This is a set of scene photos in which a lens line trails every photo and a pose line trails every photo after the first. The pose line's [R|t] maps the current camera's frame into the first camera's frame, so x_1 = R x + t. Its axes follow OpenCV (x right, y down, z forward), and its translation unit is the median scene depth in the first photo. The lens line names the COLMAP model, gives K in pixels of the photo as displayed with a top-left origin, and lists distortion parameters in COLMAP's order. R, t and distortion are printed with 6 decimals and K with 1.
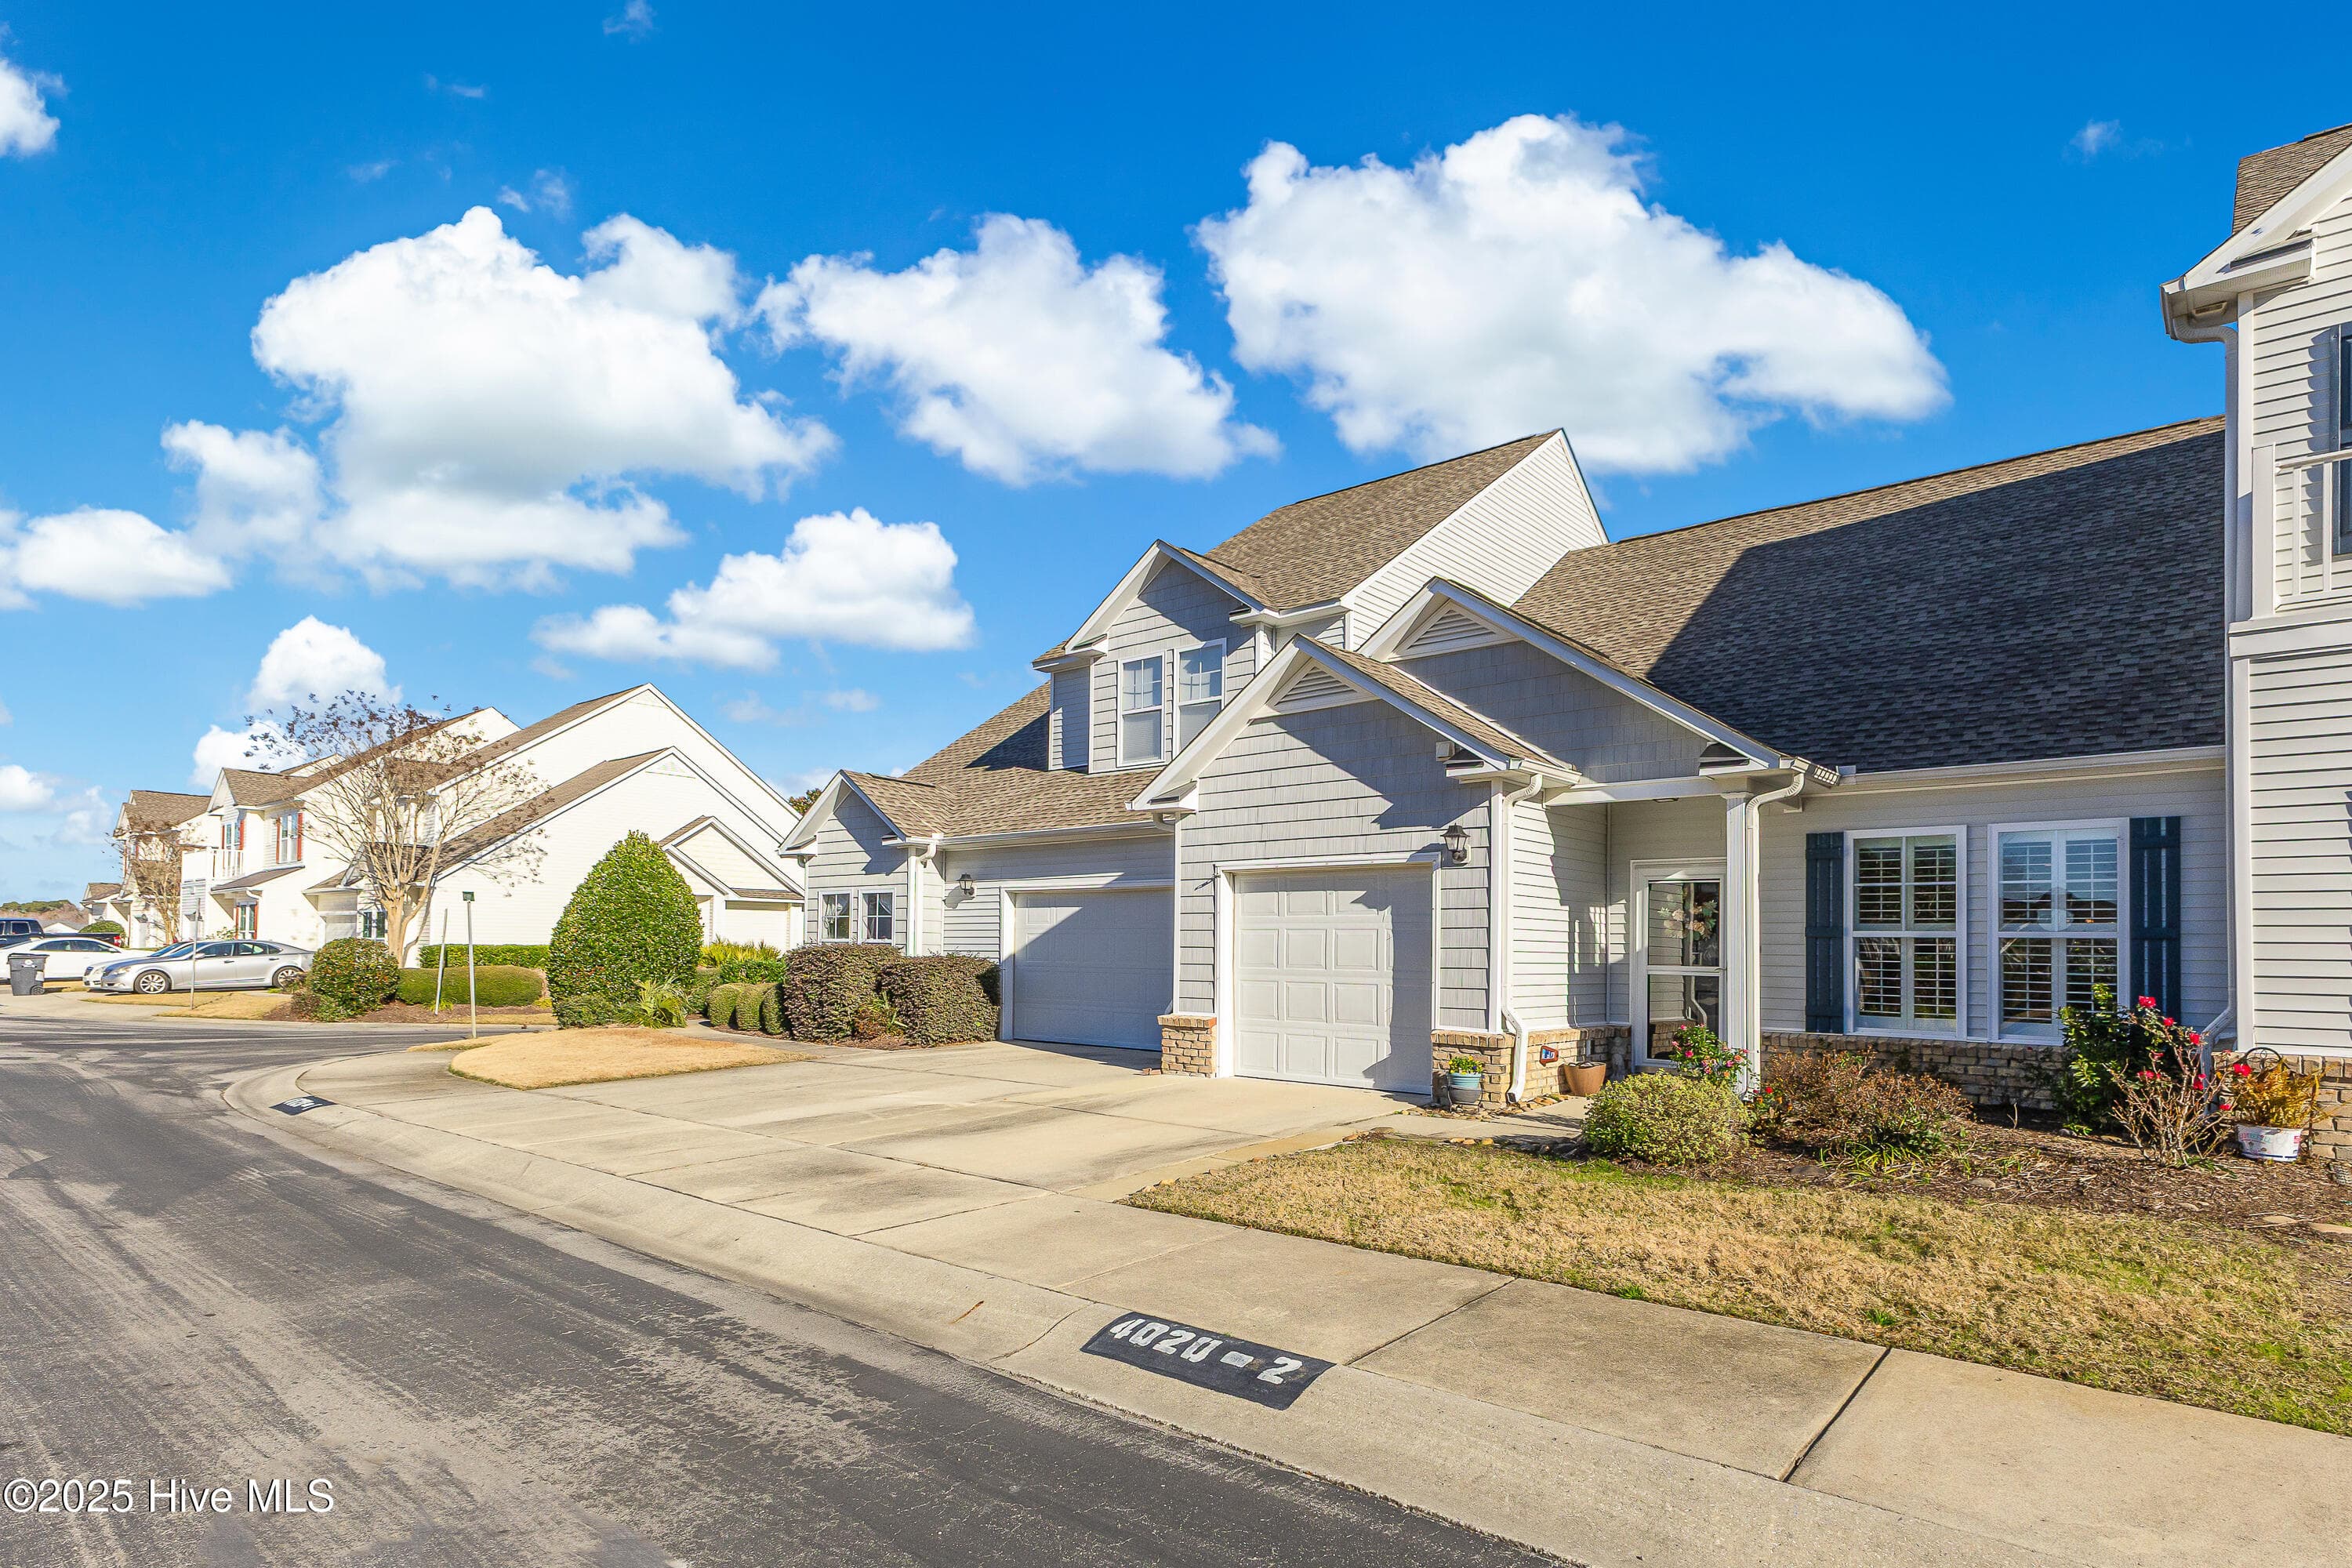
lens RADIAL K [[1242.2, 0, 1160.8], [0, 1242.2, 932.1], [0, 0, 1]] dist [0.003091, 0.001550]
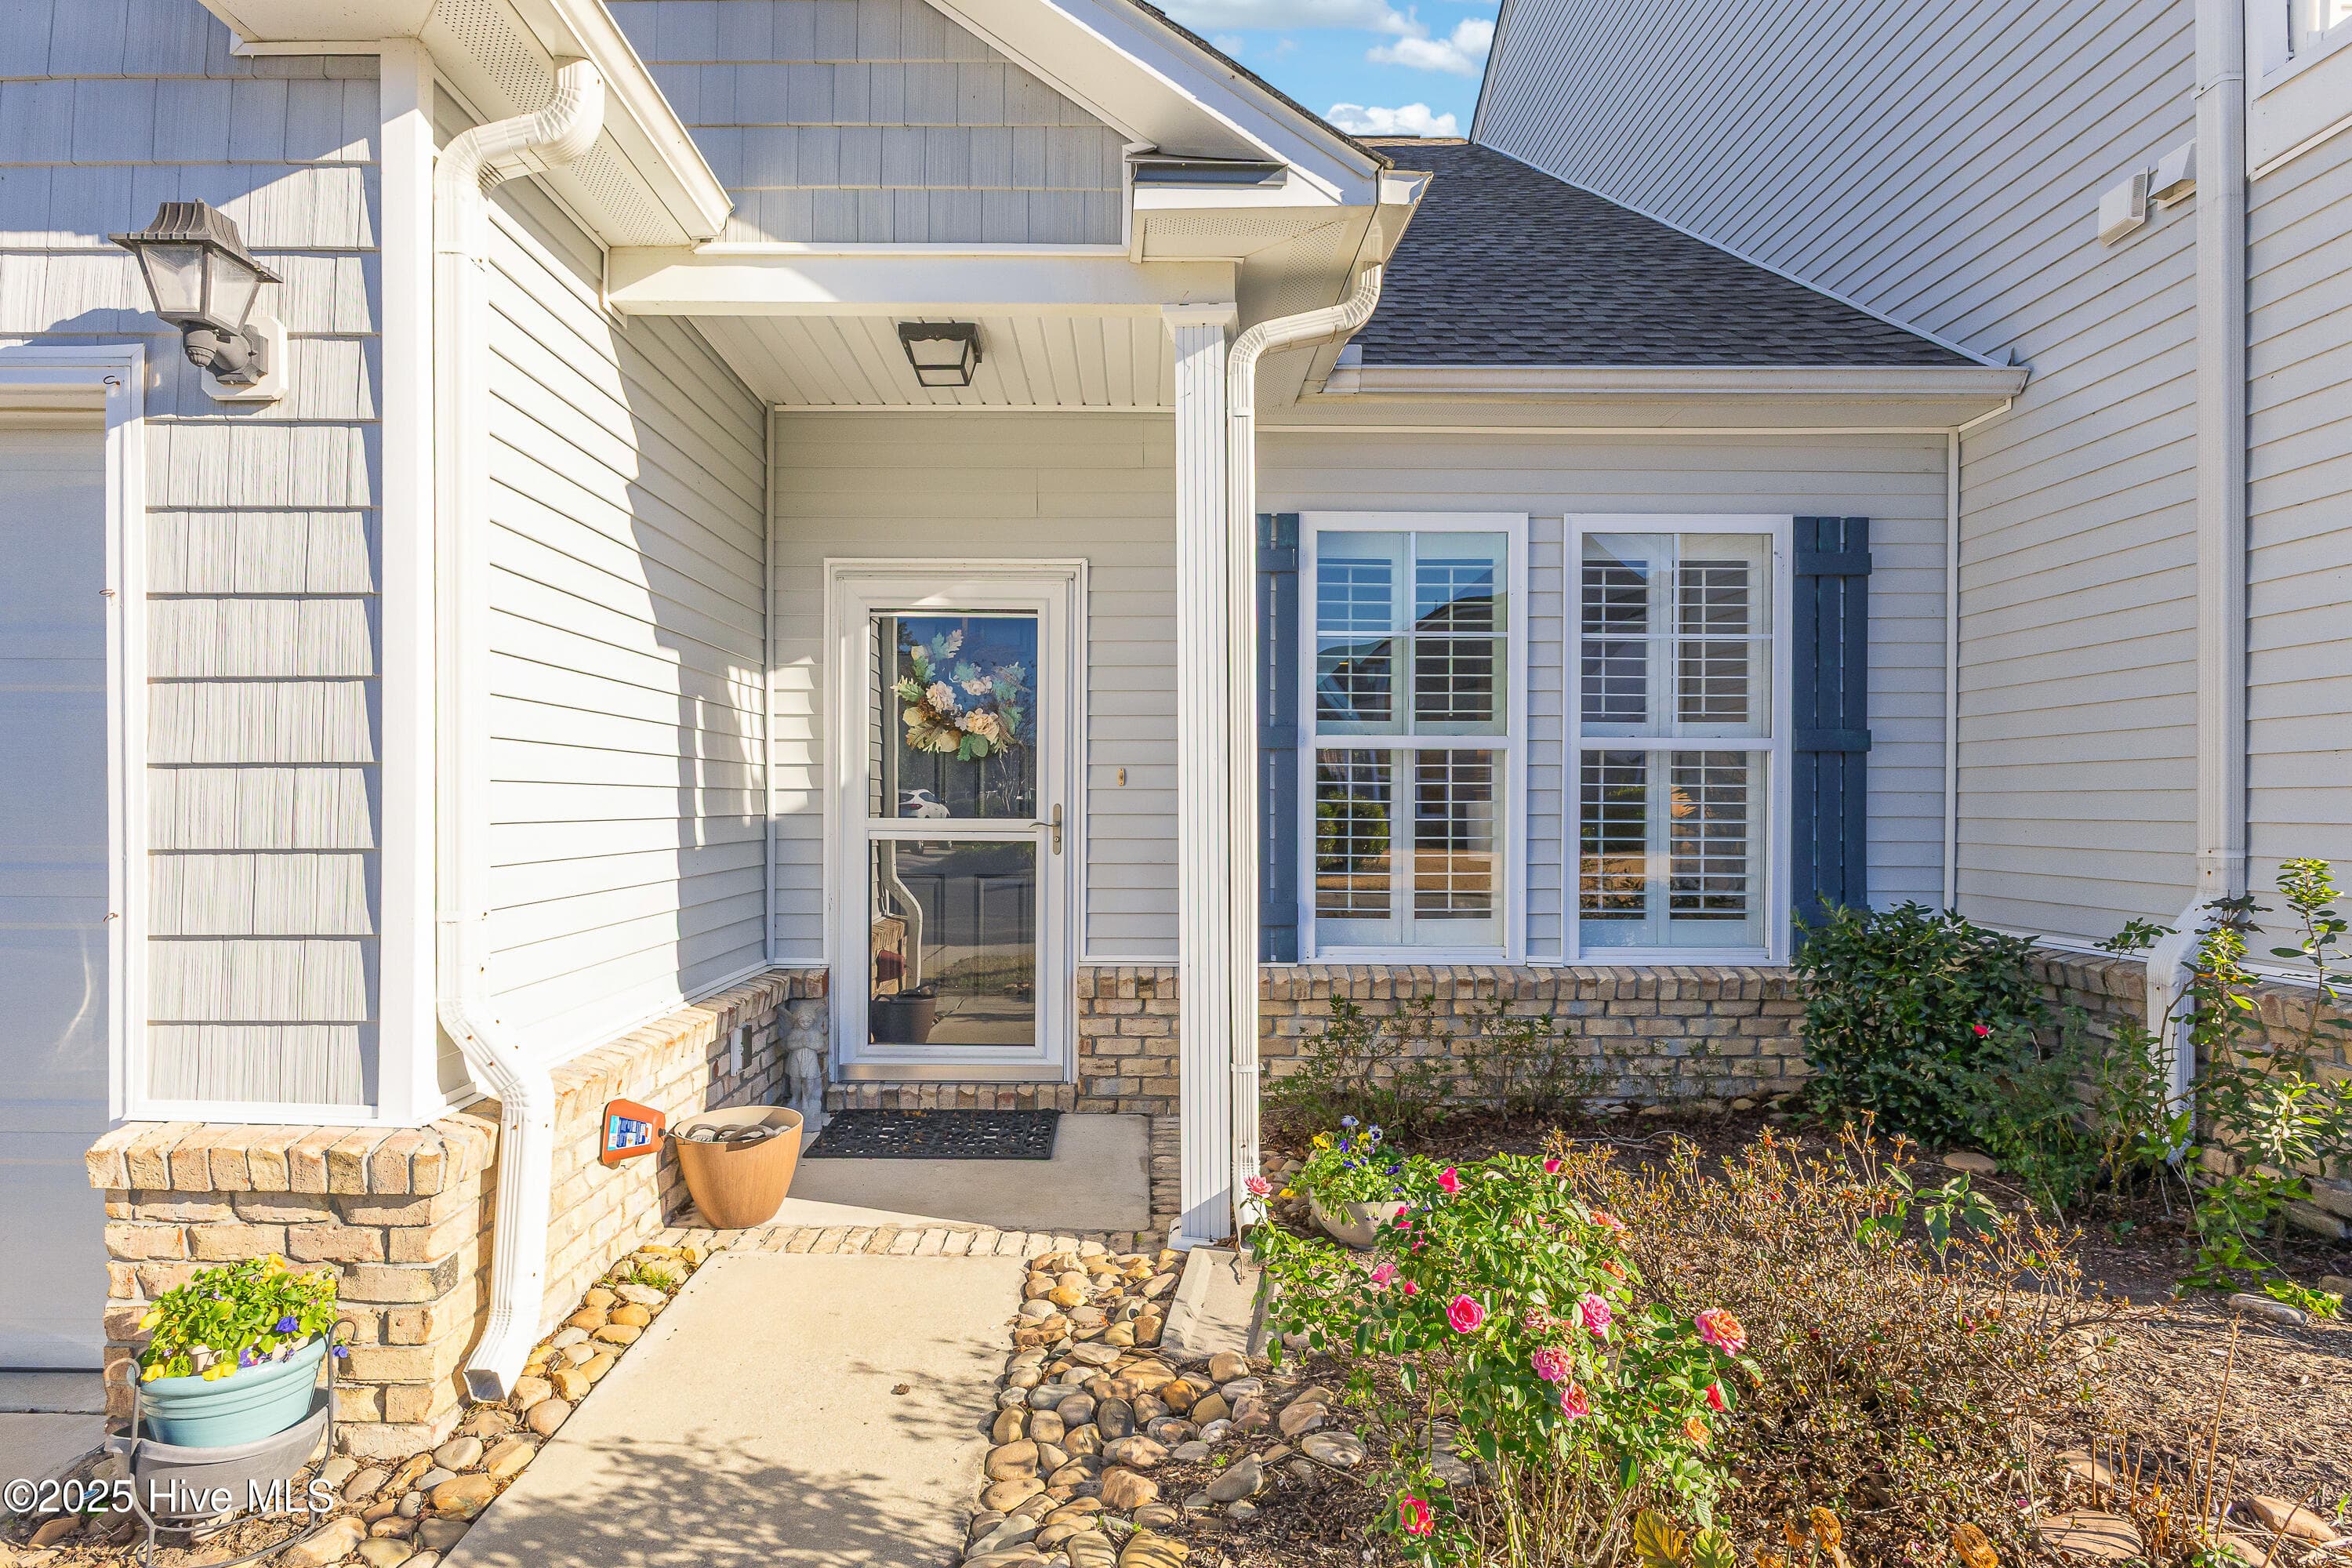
lens RADIAL K [[1242.2, 0, 1149.6], [0, 1242.2, 800.2], [0, 0, 1]] dist [0.003091, 0.001550]
pose [[0.746900, -0.011098, 0.664844, 0.206400], [-0.002978, 0.999795, 0.020035, 0.013726], [-0.664930, -0.016944, 0.746714, 0.691173]]
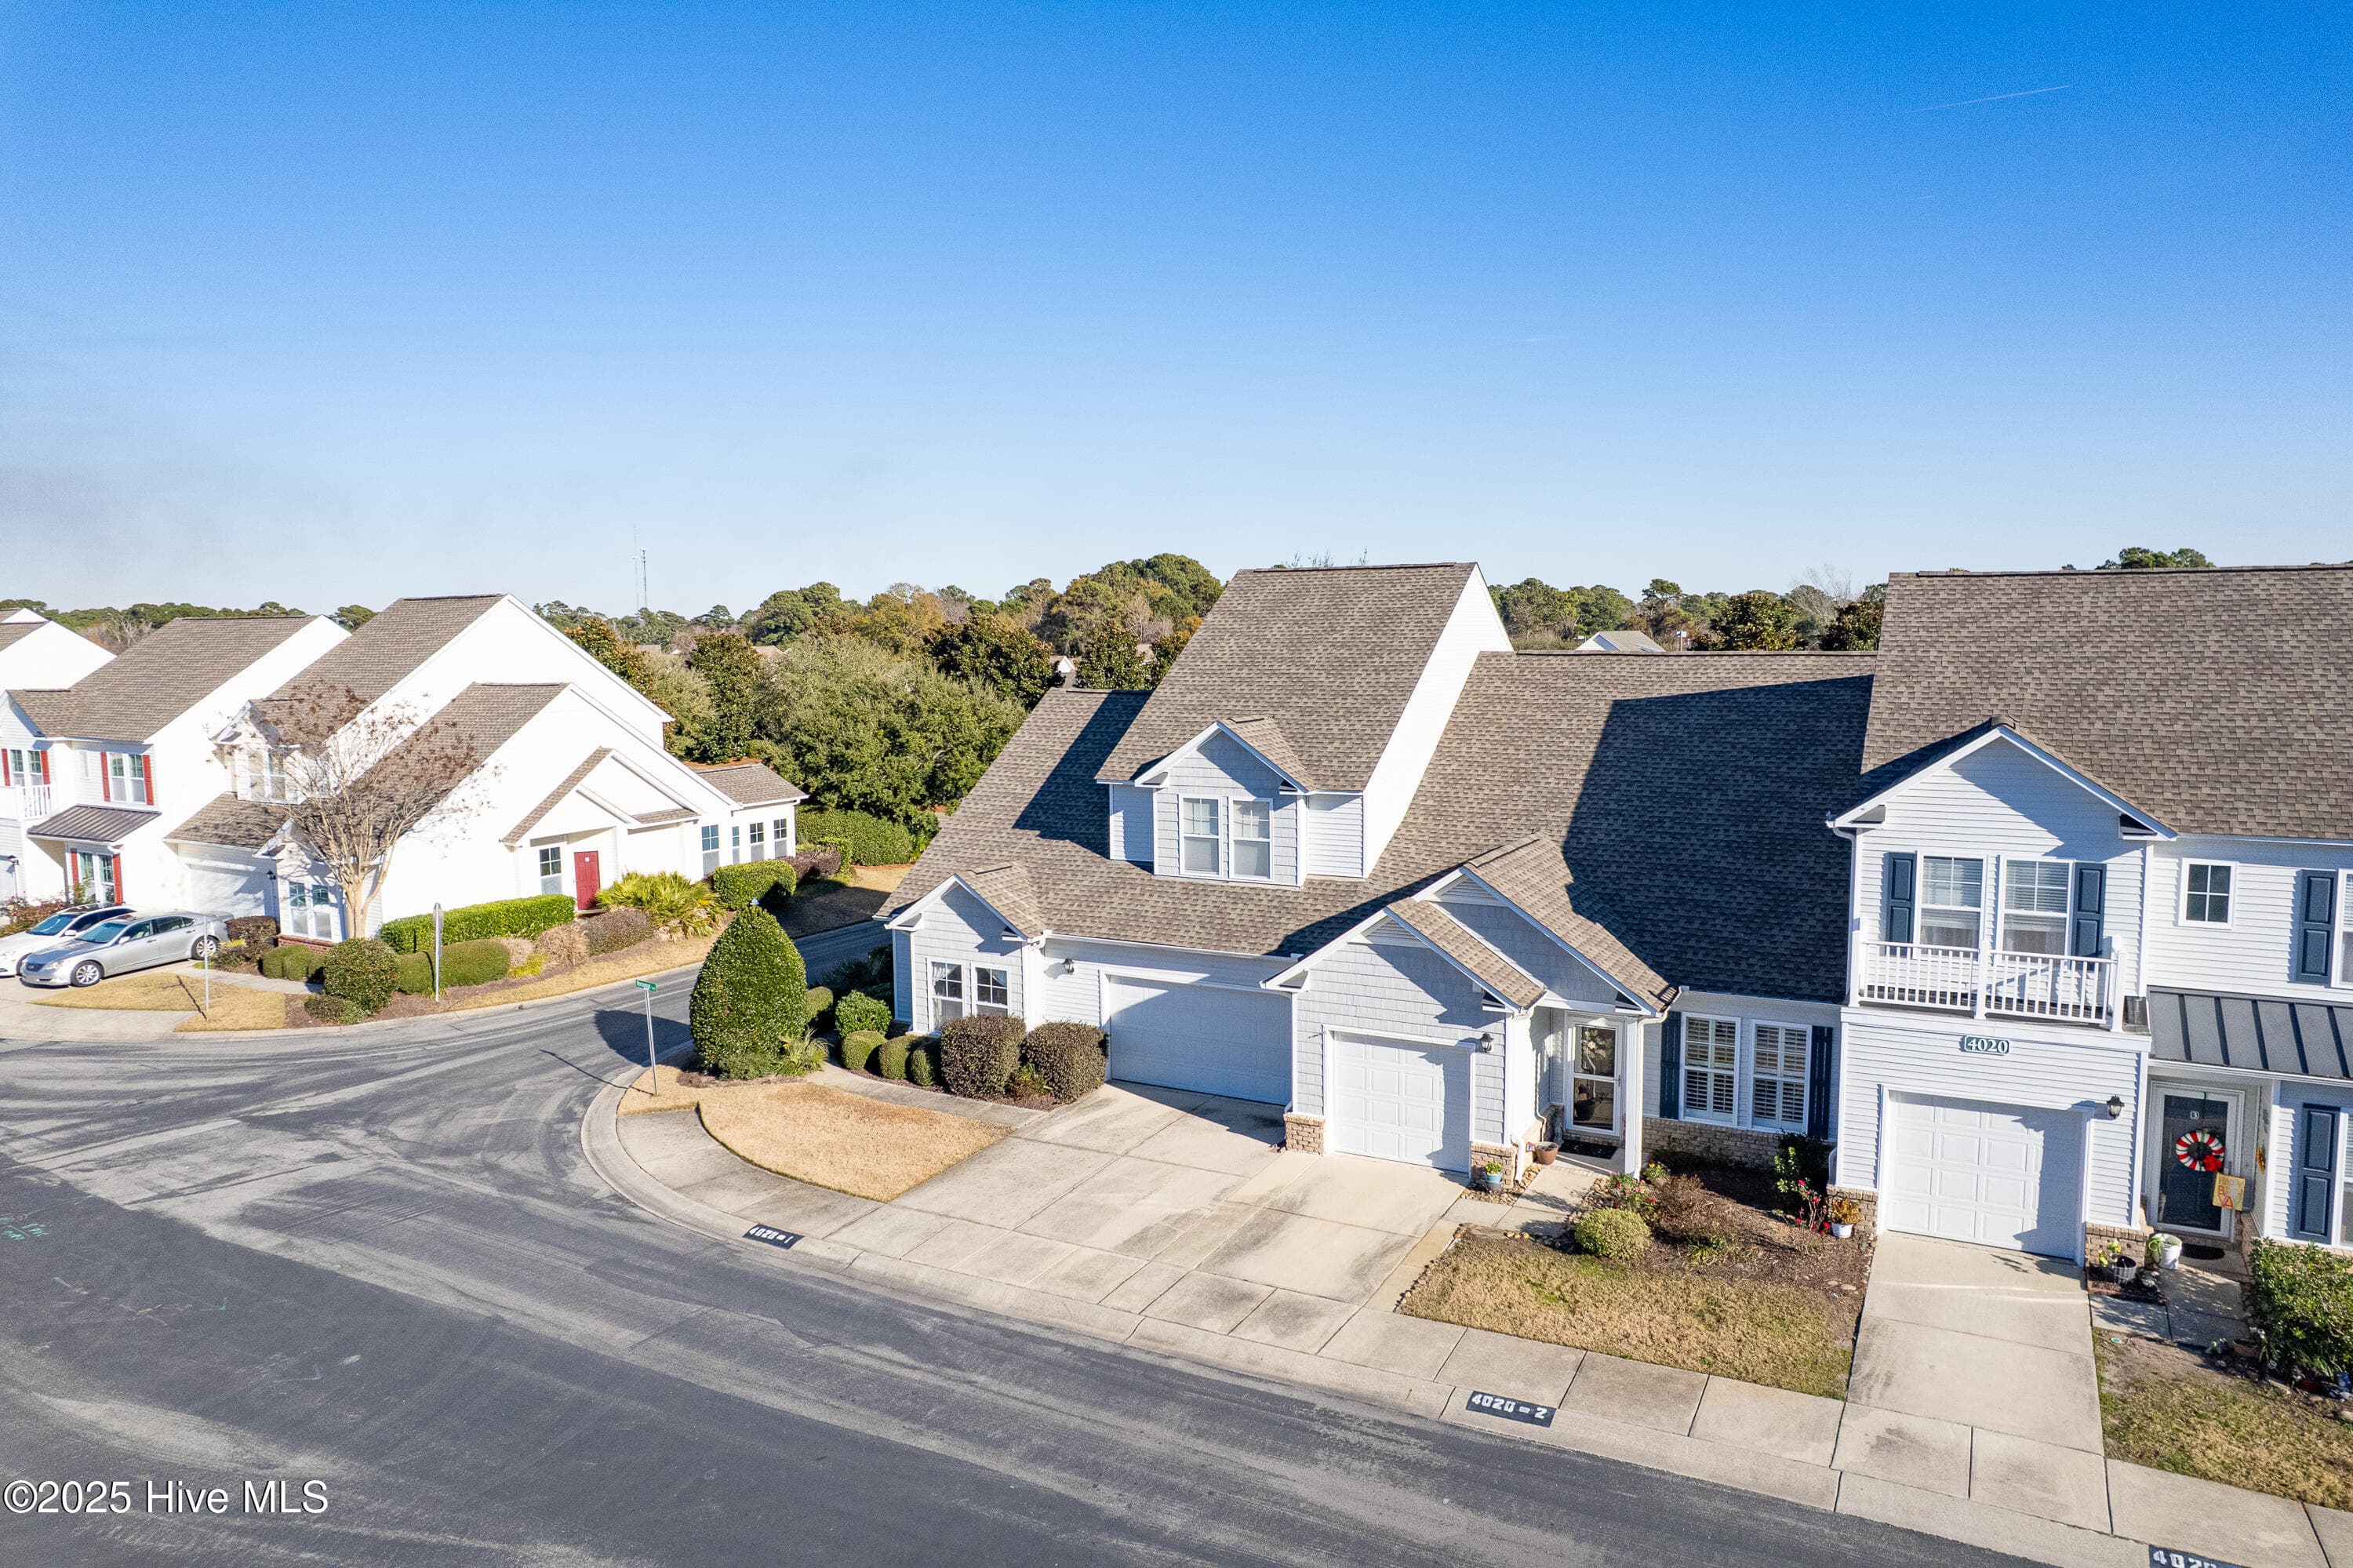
lens RADIAL K [[1500.8, 0, 1202.1], [0, 1500.8, 804.0], [0, 0, 1]] dist [-0.023282, 0.024382]
pose [[0.973949, -0.046657, 0.221917, -0.596796], [0.019296, 0.992107, 0.123903, -0.660363], [-0.225946, -0.116393, 0.967161, -0.912442]]
